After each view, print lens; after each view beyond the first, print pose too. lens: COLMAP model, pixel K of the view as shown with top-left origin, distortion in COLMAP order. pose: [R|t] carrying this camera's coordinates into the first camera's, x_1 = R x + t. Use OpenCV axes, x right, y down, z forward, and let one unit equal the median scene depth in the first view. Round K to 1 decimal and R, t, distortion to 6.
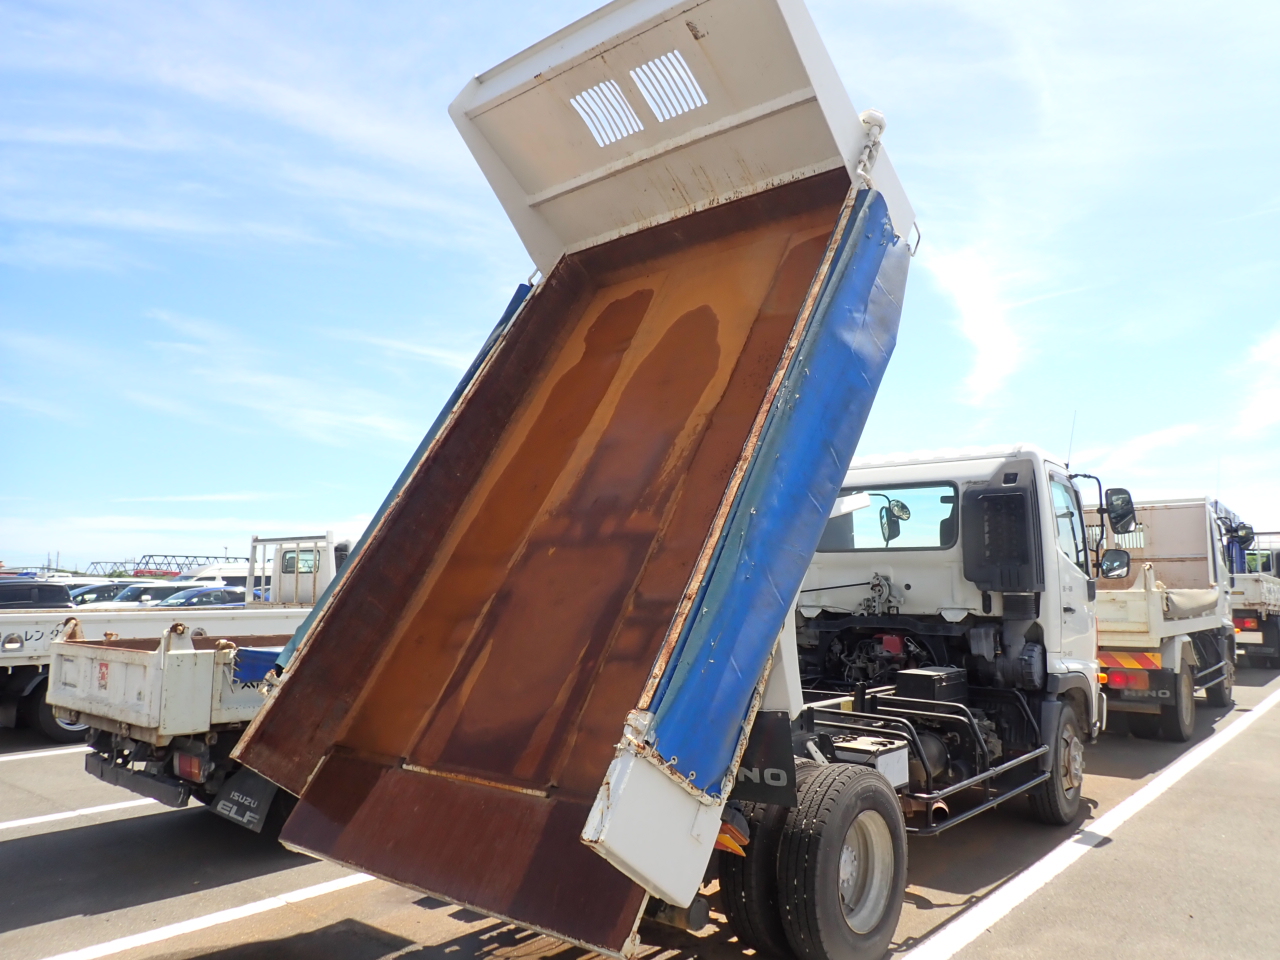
lens RADIAL K [[934.2, 0, 640.0], [0, 934.2, 480.0], [0, 0, 1]] dist [0.002803, -0.006298]
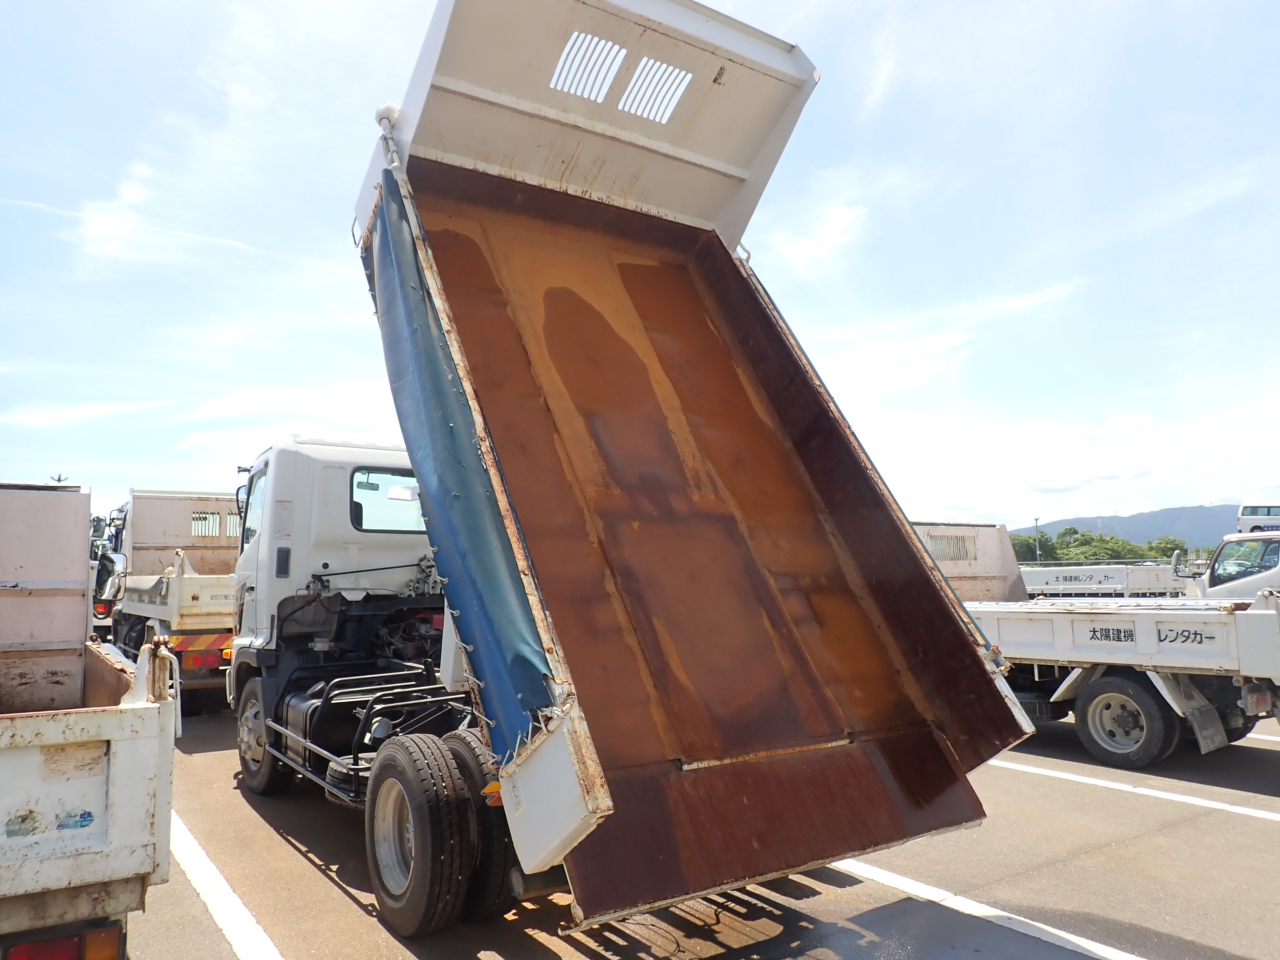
lens RADIAL K [[934.2, 0, 640.0], [0, 934.2, 480.0], [0, 0, 1]] dist [0.002803, -0.006298]
pose [[0.263459, 0.092194, 0.960255, -0.874174], [-0.102966, 0.992424, -0.067033, 0.080316], [-0.959160, -0.081213, 0.270956, 0.642296]]
